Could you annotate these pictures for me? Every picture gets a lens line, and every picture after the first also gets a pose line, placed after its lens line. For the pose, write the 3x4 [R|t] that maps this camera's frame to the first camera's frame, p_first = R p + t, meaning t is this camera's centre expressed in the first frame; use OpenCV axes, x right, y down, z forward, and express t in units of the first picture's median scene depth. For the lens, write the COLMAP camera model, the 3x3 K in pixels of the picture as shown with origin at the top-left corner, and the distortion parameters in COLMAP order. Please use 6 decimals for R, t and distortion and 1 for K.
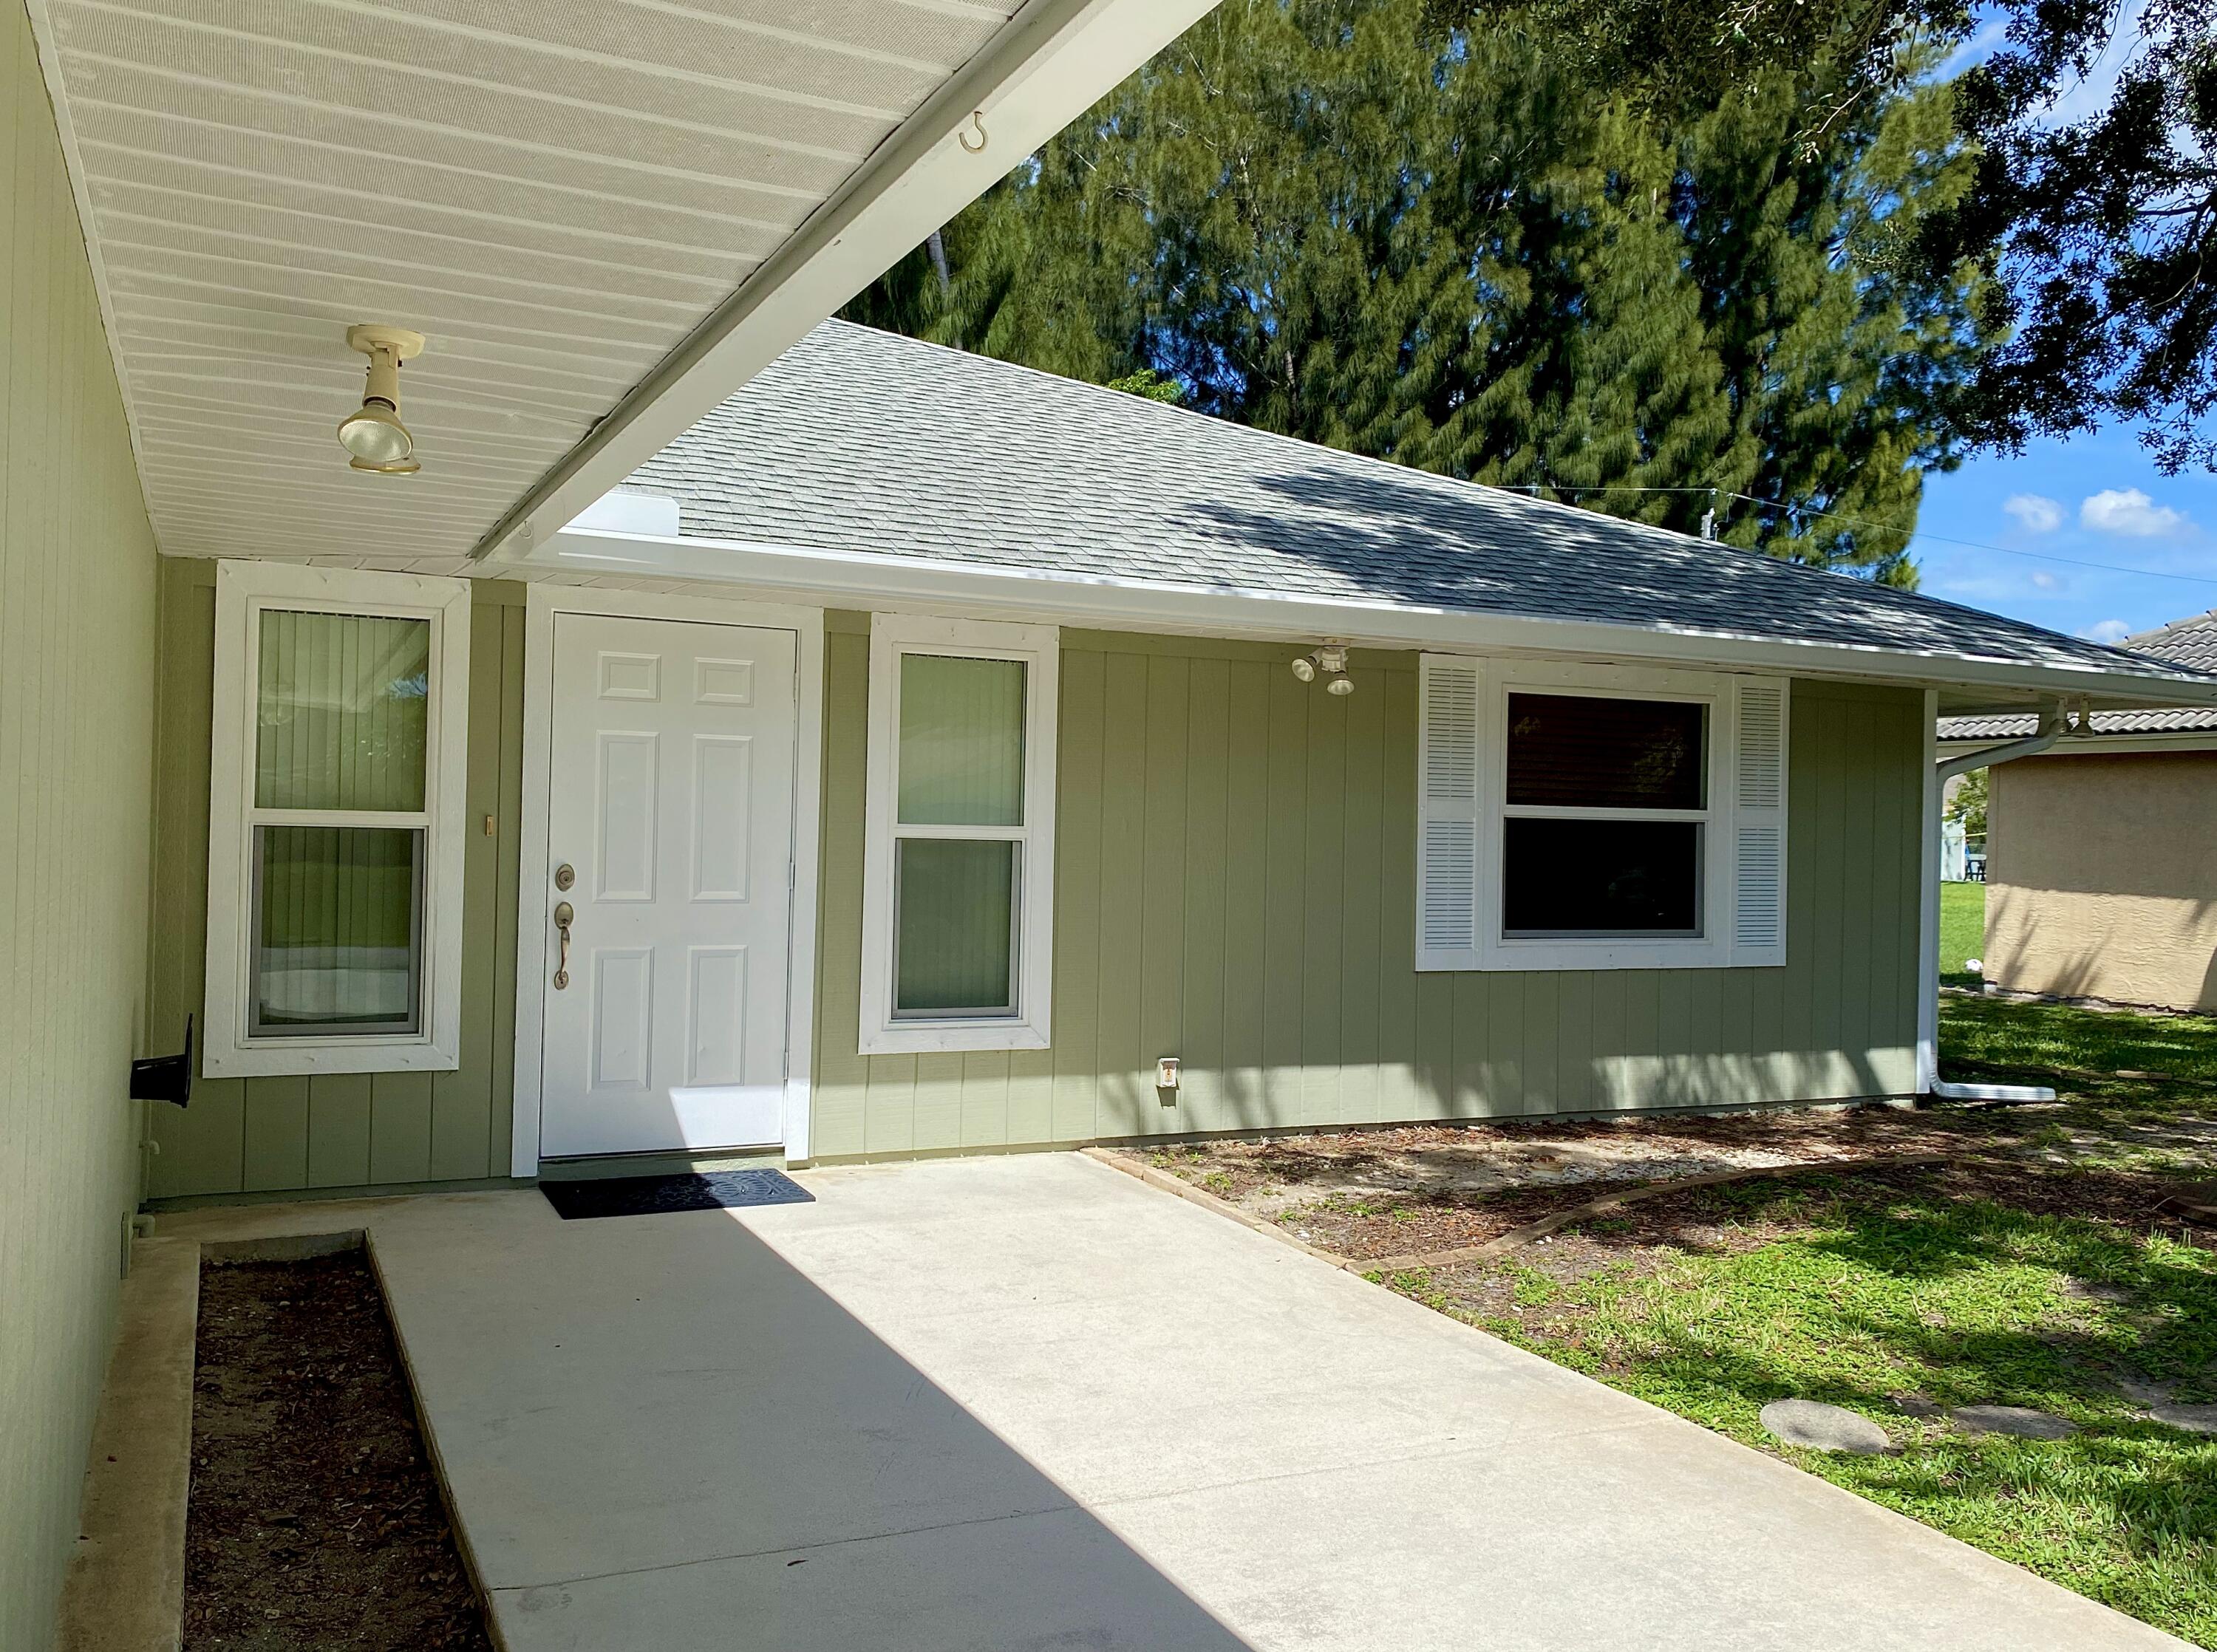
lens RADIAL K [[1853.2, 0, 1109.6], [0, 1853.2, 808.6], [0, 0, 1]] dist [0.044011, 0.001976]
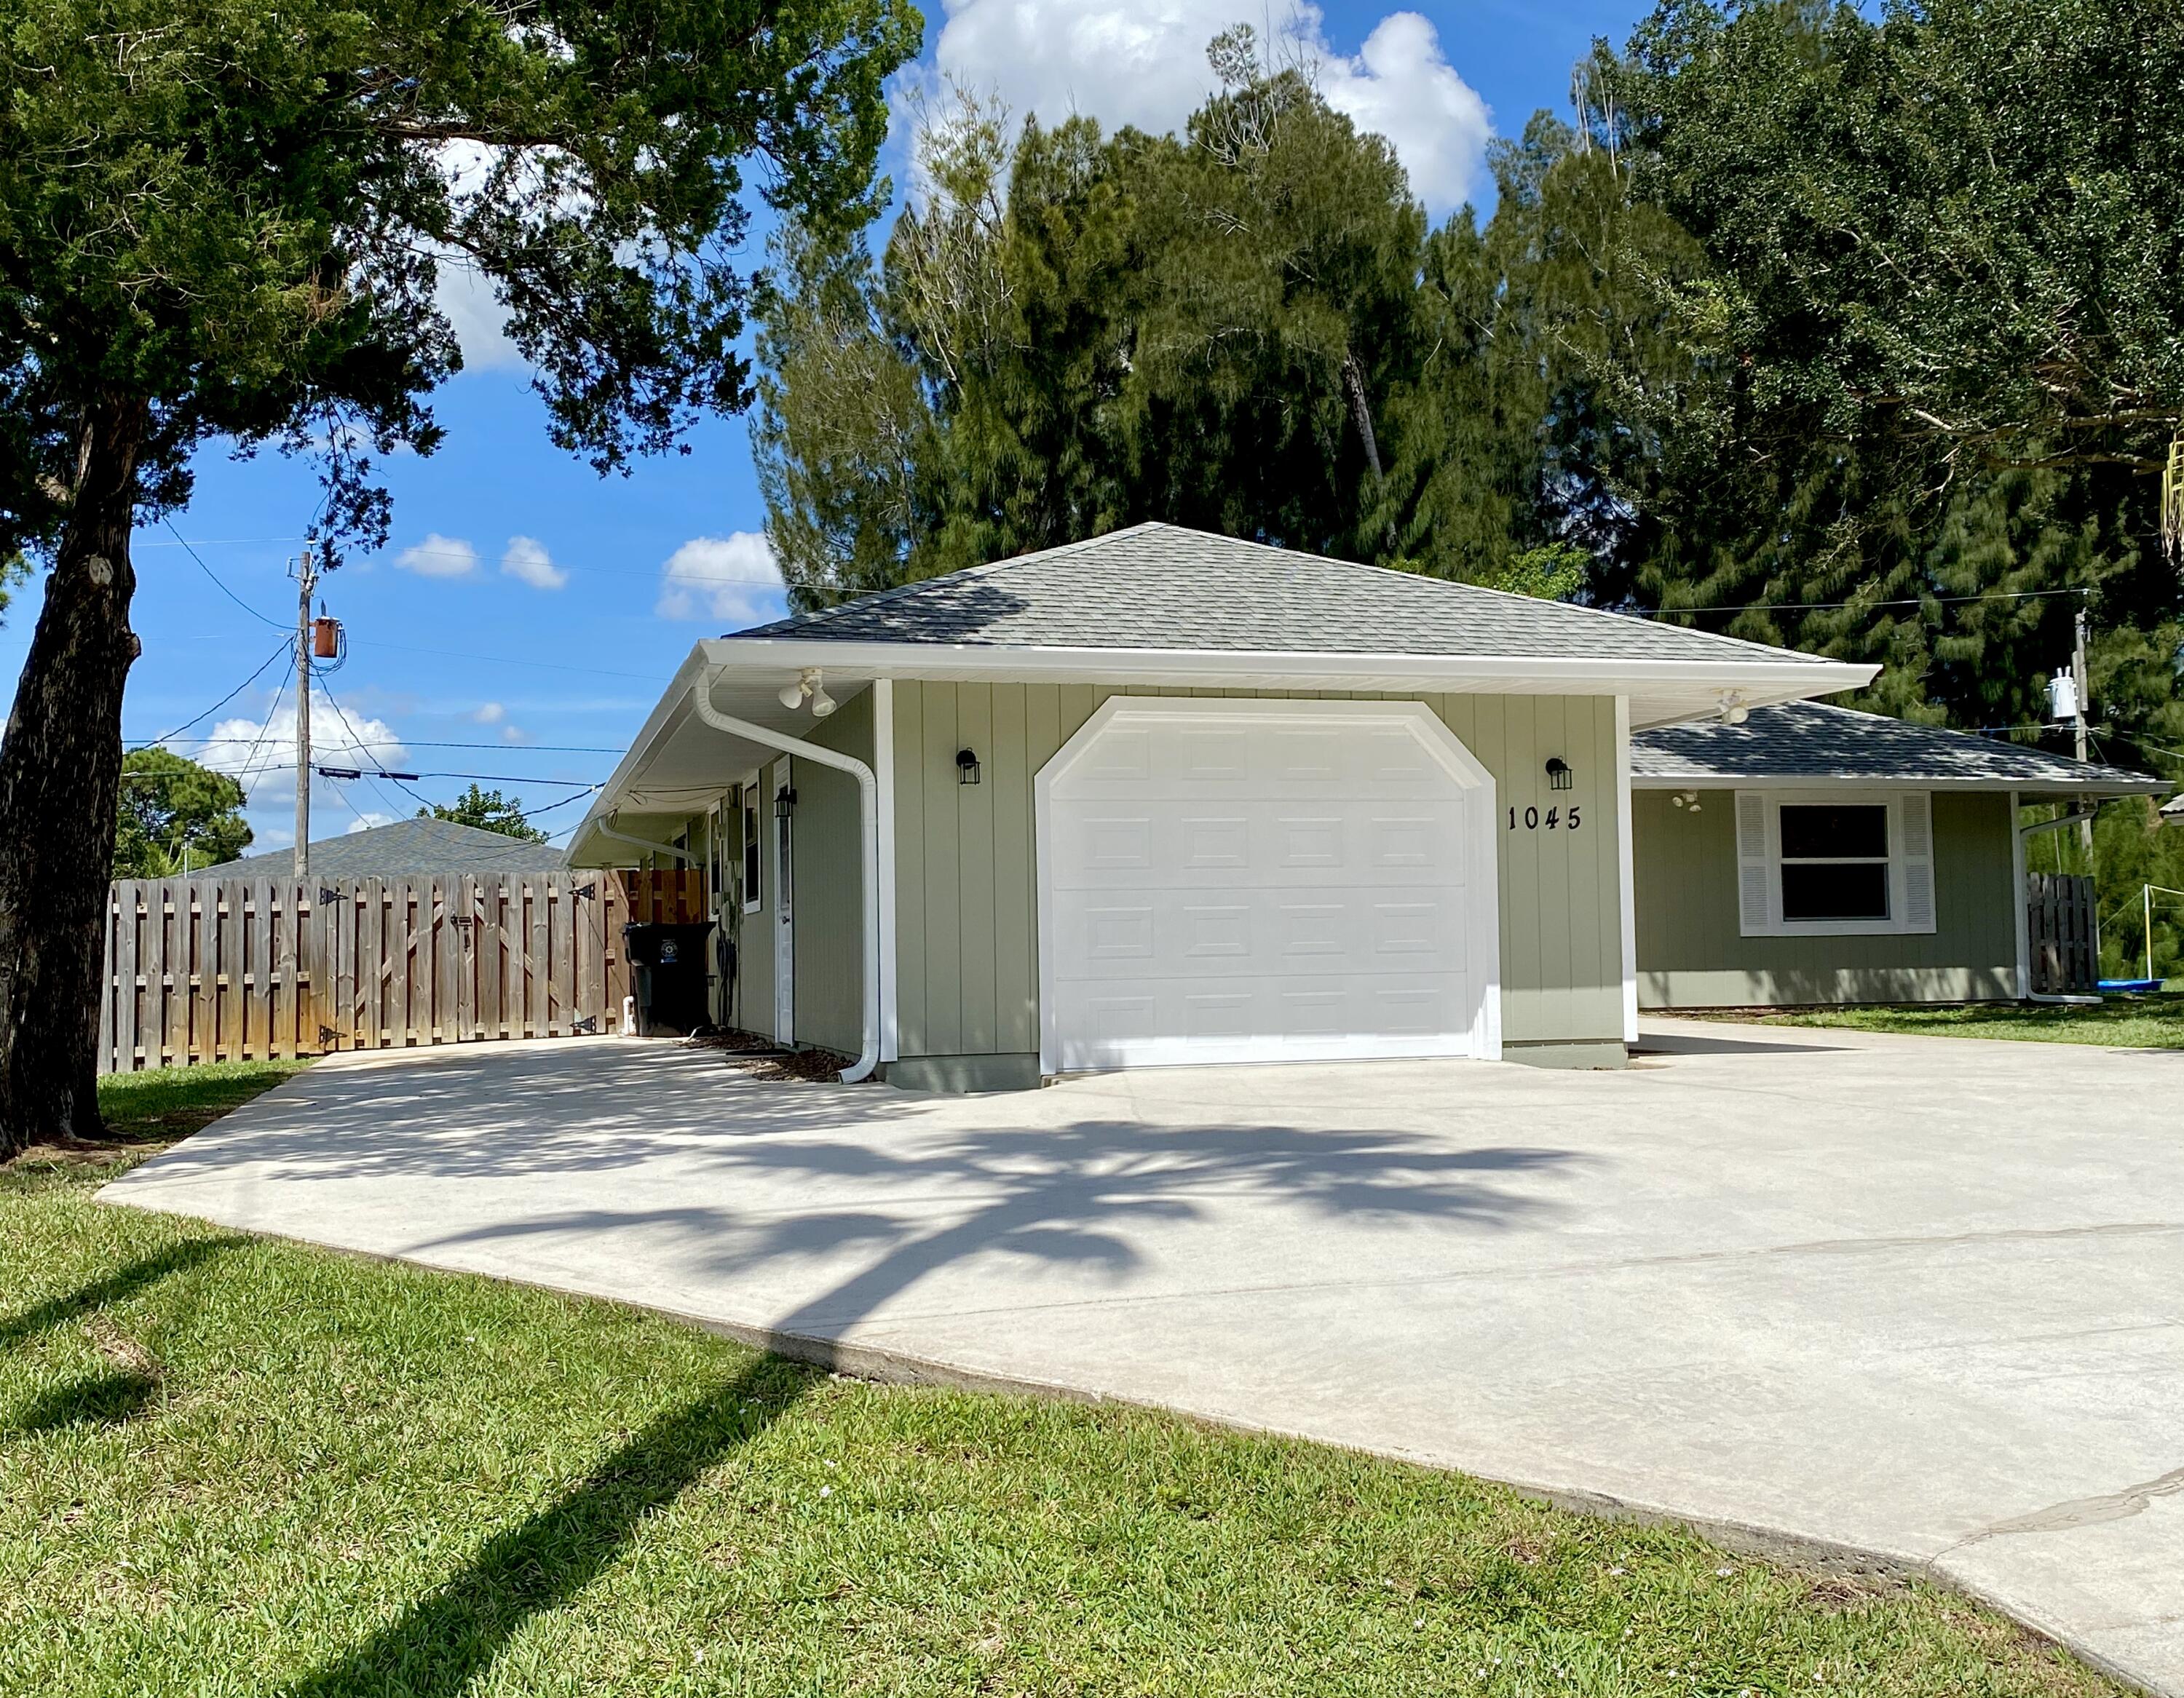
lens RADIAL K [[2178.1, 0, 1157.9], [0, 2178.1, 835.9], [0, 0, 1]] dist [0.045824, 0.000000]
pose [[0.987333, -0.048114, -0.151189, -0.105105], [0.040880, 0.997882, -0.050599, 0.065808], [0.153303, 0.043778, 0.987209, -1.486316]]
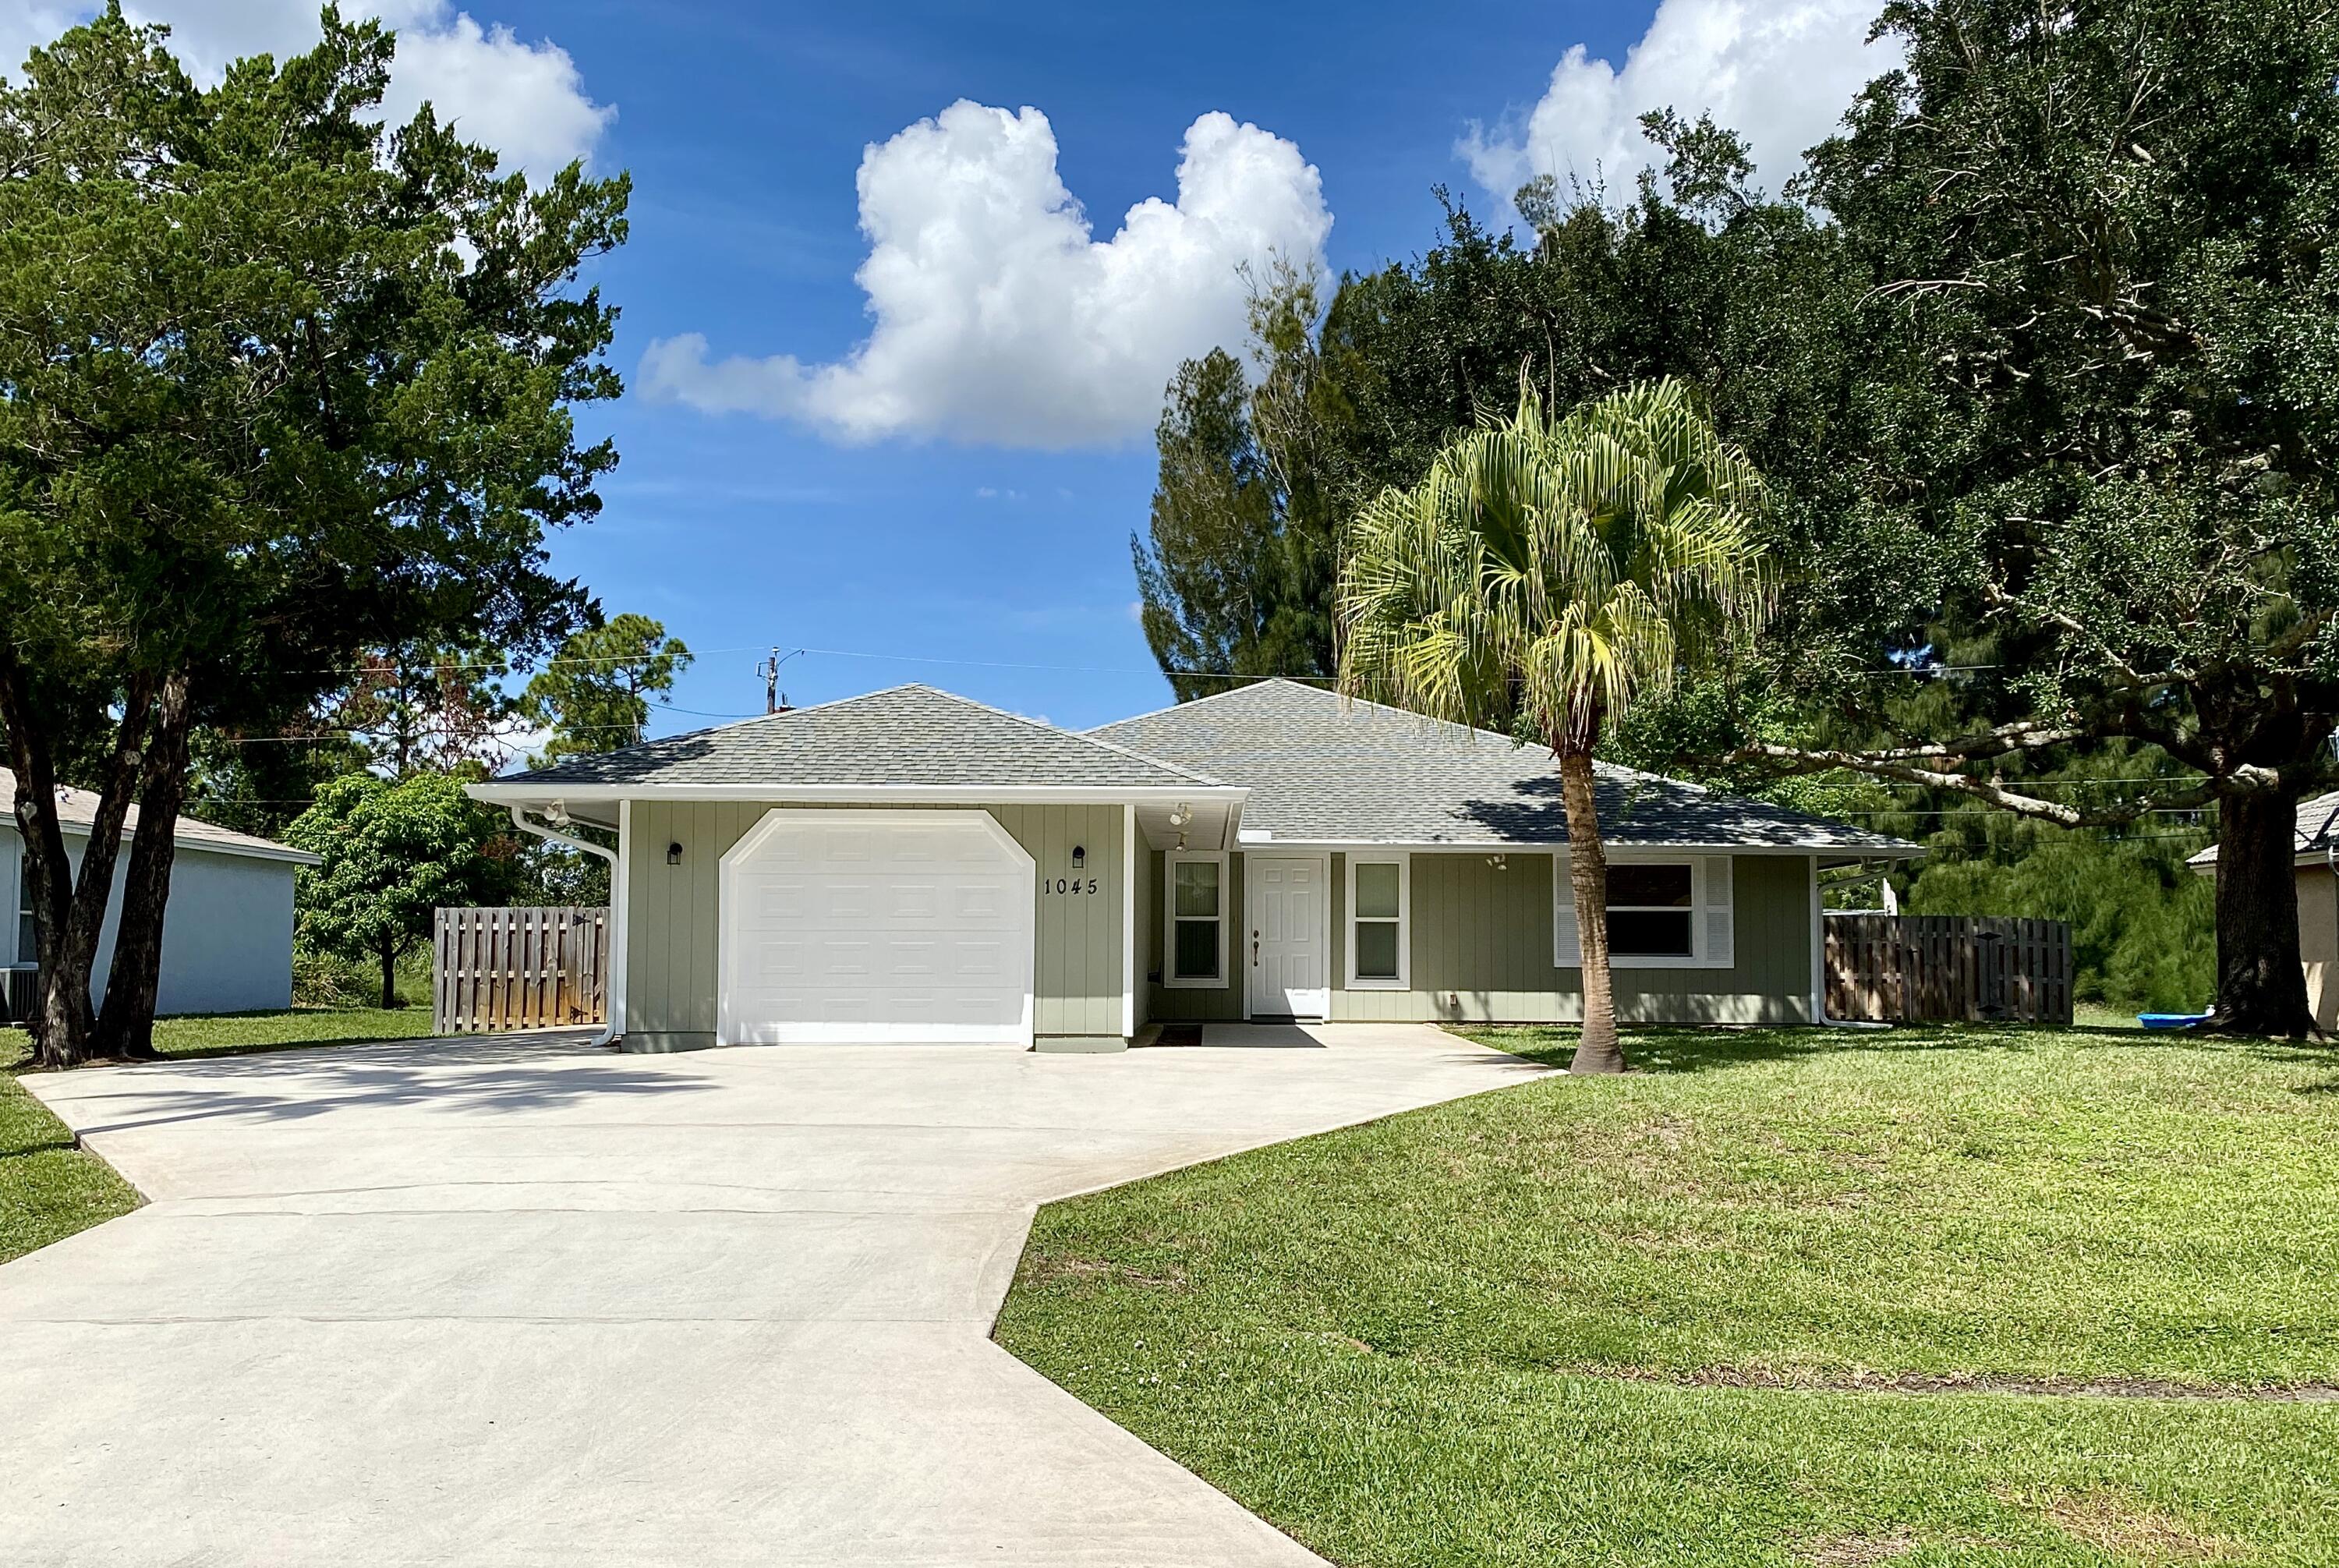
lens RADIAL K [[1994.6, 0, 1201.6], [0, 1994.6, 870.3], [0, 0, 1]] dist [0.046692, -0.046446]
pose [[0.901420, -0.040008, -0.431094, 0.893690], [0.019179, 0.998434, -0.052557, 0.082080], [0.432521, 0.039108, 0.900775, -1.749895]]
